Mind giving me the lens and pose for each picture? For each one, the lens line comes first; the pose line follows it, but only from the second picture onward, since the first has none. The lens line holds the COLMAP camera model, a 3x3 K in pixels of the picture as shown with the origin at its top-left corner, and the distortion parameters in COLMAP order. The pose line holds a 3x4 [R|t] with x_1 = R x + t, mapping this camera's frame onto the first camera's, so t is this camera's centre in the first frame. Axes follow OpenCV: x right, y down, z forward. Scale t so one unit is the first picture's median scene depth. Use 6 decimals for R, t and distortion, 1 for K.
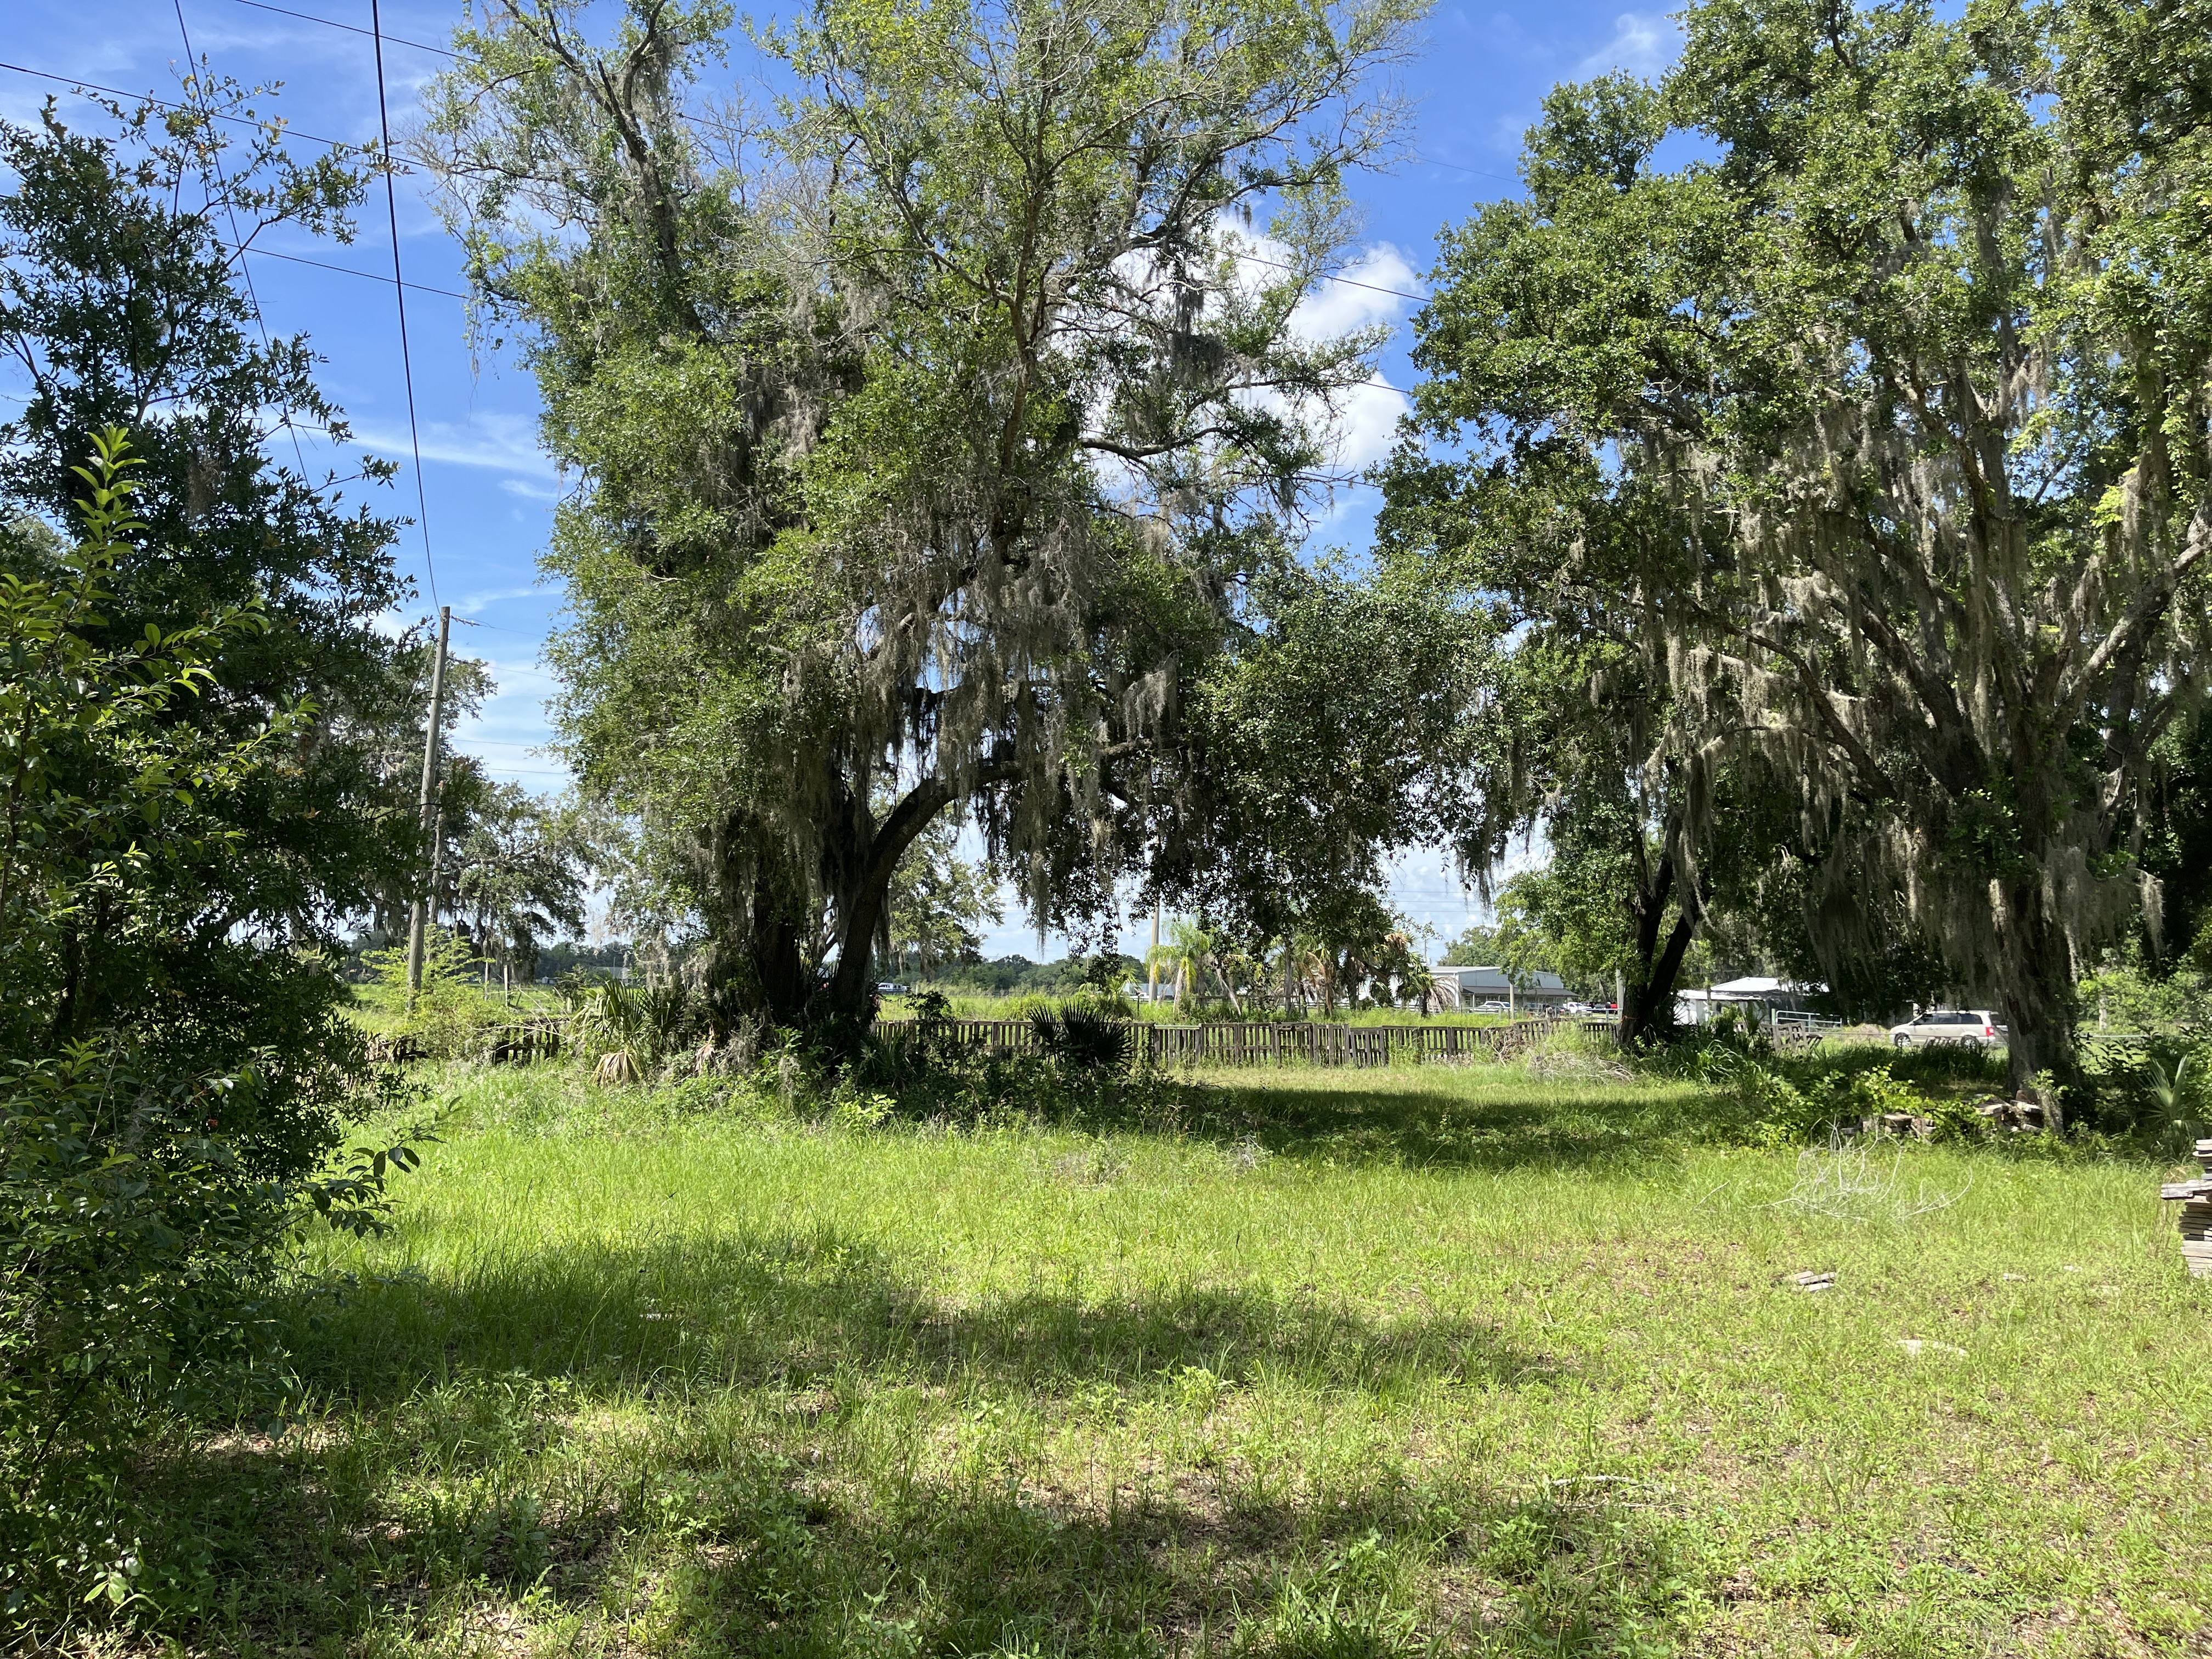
lens RADIAL K [[1685.5, 0, 1088.4], [0, 1685.5, 852.3], [0, 0, 1]] dist [0.066213, -0.093579]
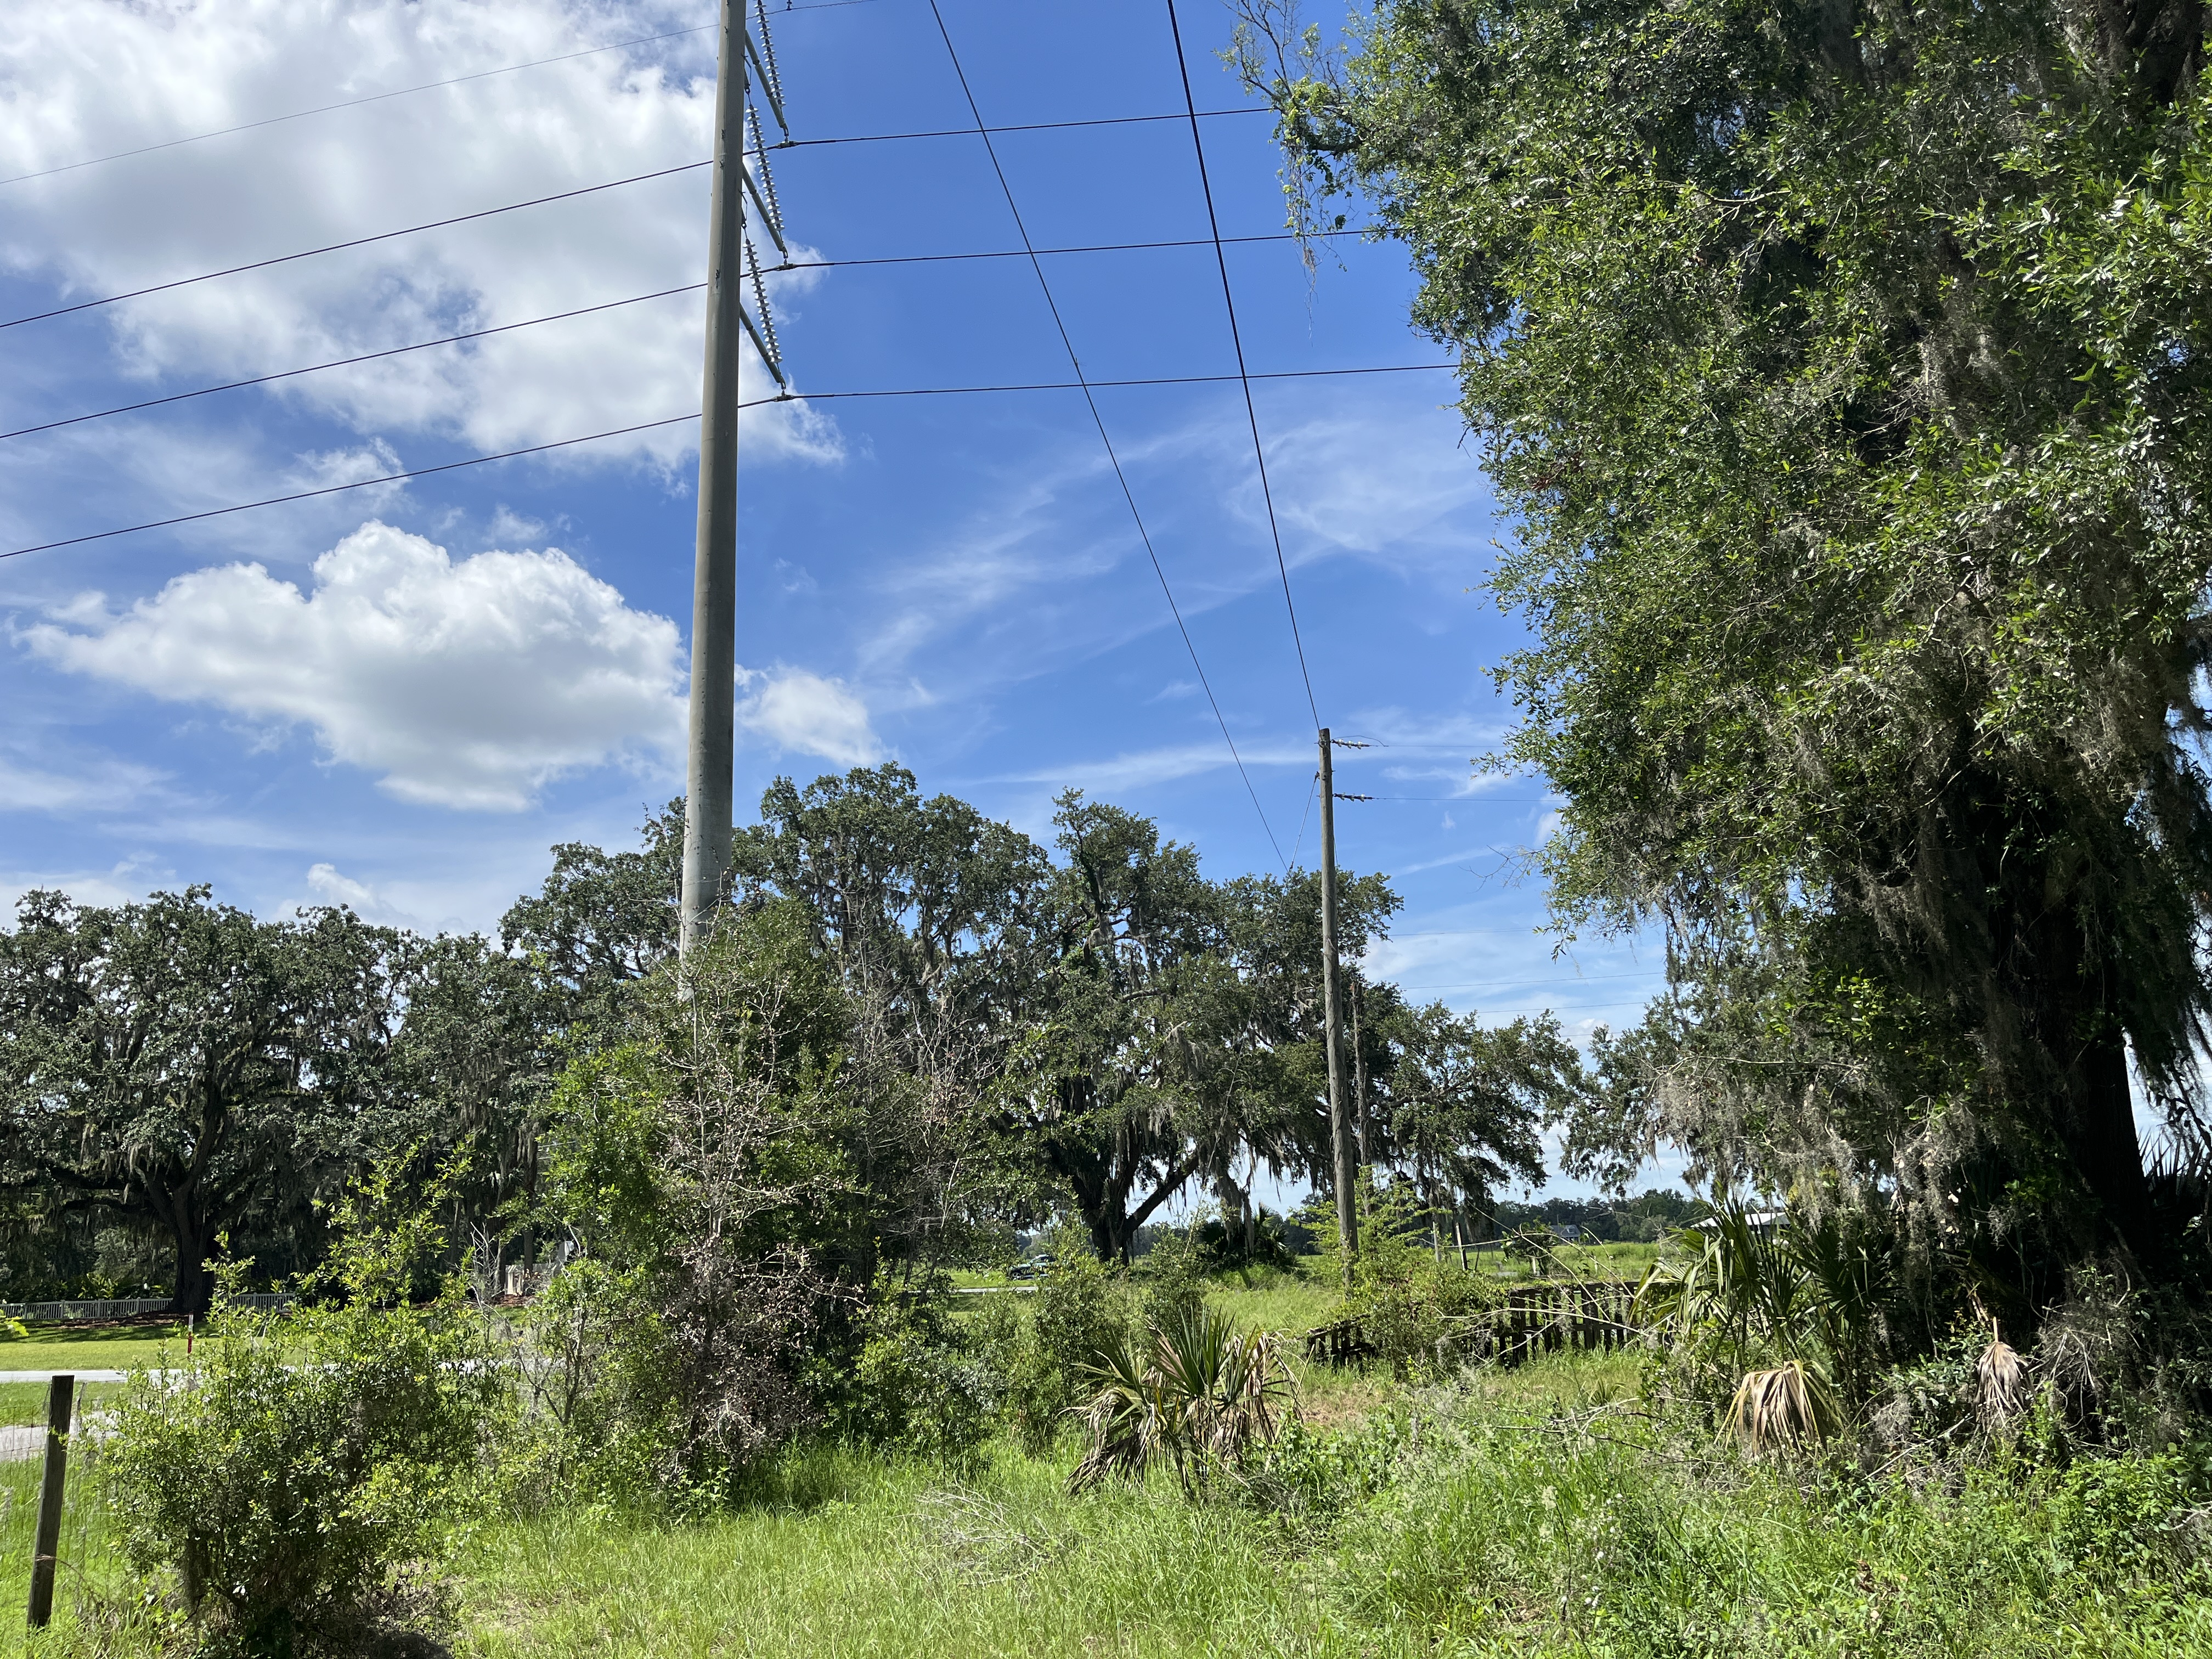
lens RADIAL K [[1684.6, 0, 1095.2], [0, 1684.6, 836.2], [0, 0, 1]] dist [0.130304, -0.086433]
pose [[0.860293, -0.176195, -0.478383, -0.060285], [0.099283, 0.978314, -0.181782, 0.015225], [0.500038, 0.108890, 0.859130, 0.162751]]
